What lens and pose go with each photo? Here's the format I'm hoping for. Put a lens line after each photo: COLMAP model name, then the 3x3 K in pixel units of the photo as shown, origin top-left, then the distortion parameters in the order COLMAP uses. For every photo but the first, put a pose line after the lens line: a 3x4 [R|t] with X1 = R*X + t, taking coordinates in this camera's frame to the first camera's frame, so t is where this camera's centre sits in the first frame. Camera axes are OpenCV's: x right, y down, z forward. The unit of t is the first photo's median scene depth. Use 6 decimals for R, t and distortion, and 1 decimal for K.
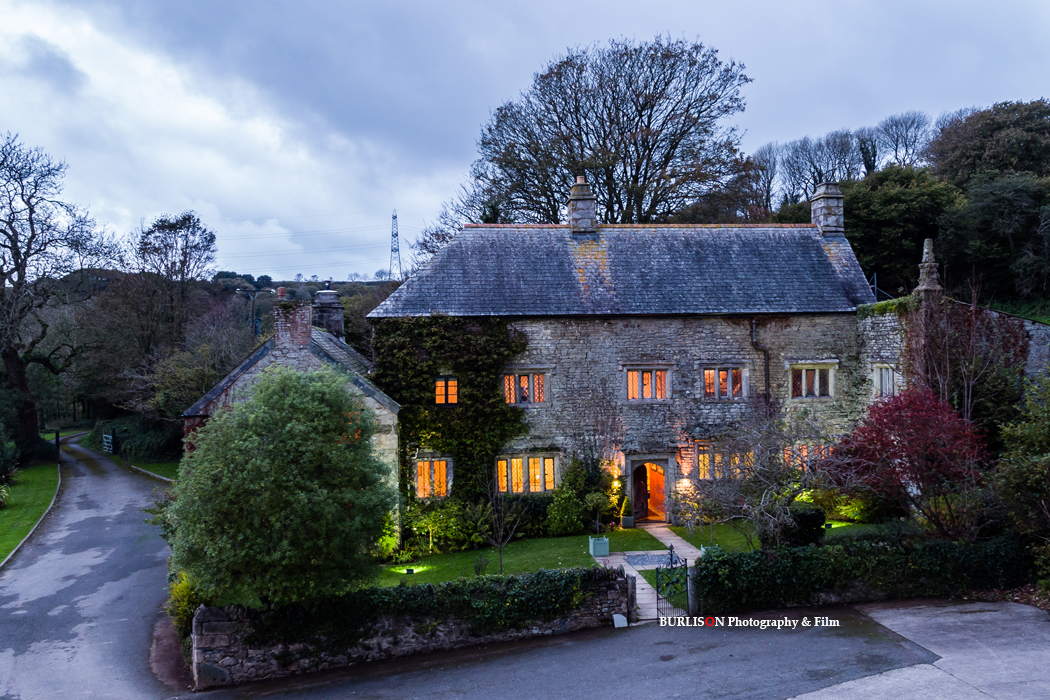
lens RADIAL K [[1093.2, 0, 550.8], [0, 1093.2, 350.0], [0, 0, 1]] dist [0.096200, 0.003741]
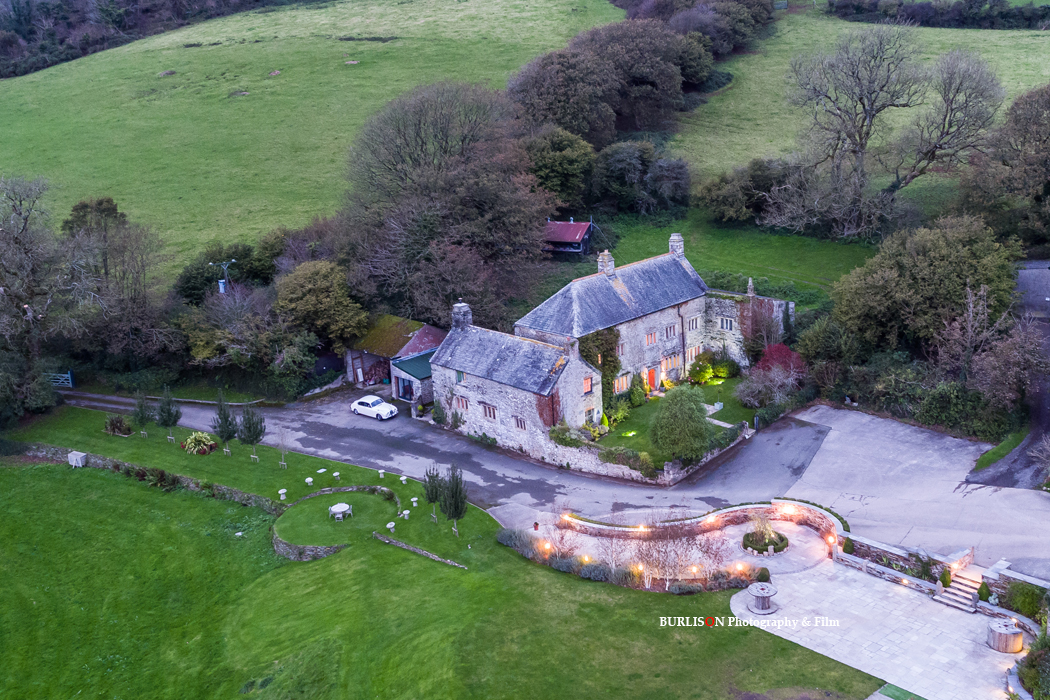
lens RADIAL K [[1201.4, 0, 569.5], [0, 1201.4, 351.0], [0, 0, 1]] dist [0.100989, 0.007082]
pose [[0.771206, -0.195611, 0.605786, -1.718872], [0.024300, 0.959971, 0.279043, -0.710921], [-0.636121, -0.200479, 0.745089, -0.920757]]
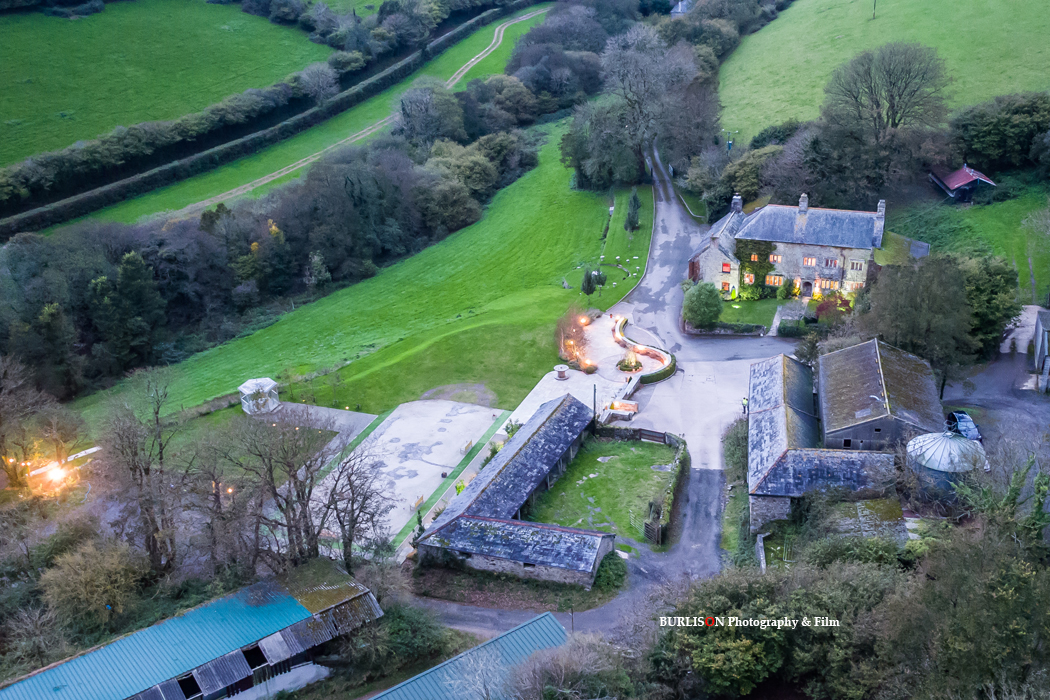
lens RADIAL K [[1201.4, 0, 569.5], [0, 1201.4, 351.0], [0, 0, 1]] dist [0.100989, 0.007082]
pose [[0.898749, 0.183262, -0.398329, 1.029661], [0.014805, 0.895263, 0.445293, -1.508445], [0.438214, -0.406103, 0.801903, -2.699612]]
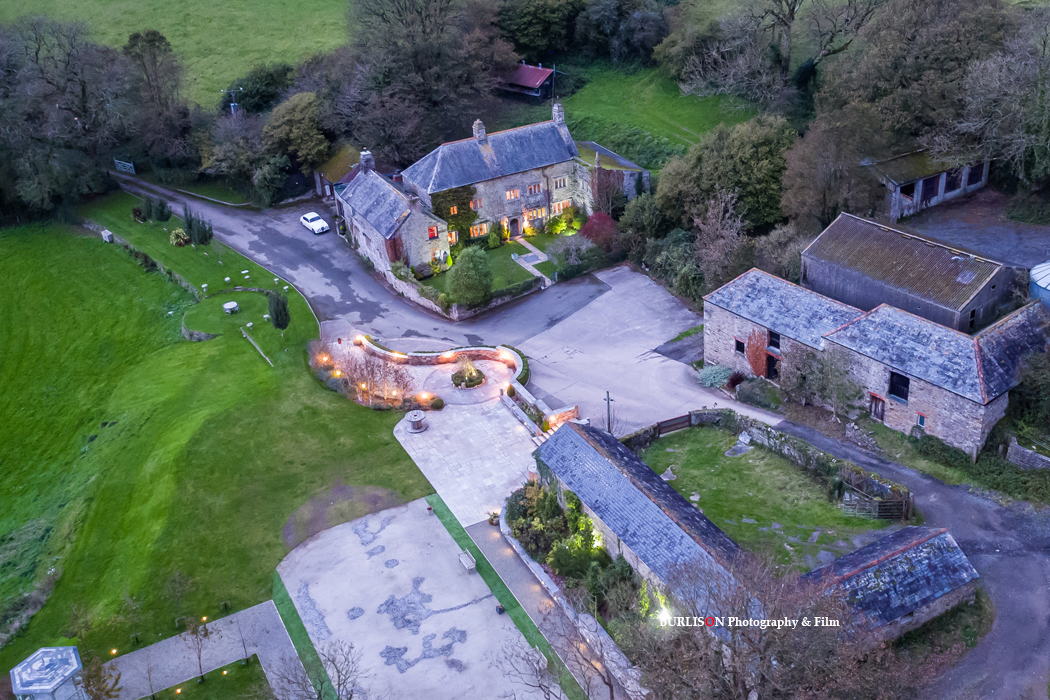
lens RADIAL K [[1197.0, 0, 590.8], [0, 1197.0, 324.8], [0, 0, 1]] dist [0.099838, 0.010588]
pose [[0.916892, -0.201867, 0.344325, -0.946482], [0.020118, 0.884951, 0.465249, -1.211719], [-0.398629, -0.419656, 0.815465, -1.989915]]
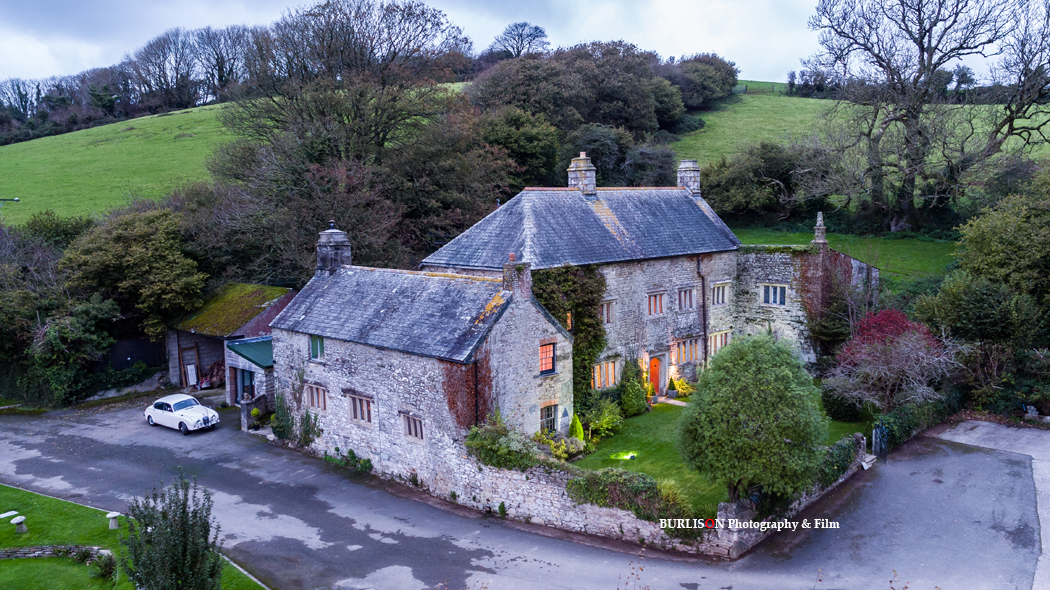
lens RADIAL K [[923.1, 0, 525.0], [0, 923.1, 295.0], [0, 0, 1]] dist [0.096844, -0.013553]
pose [[0.777966, -0.062111, 0.625229, -0.823742], [-0.002474, 0.994791, 0.101902, -0.107602], [-0.628301, -0.080823, 0.773760, 0.156403]]
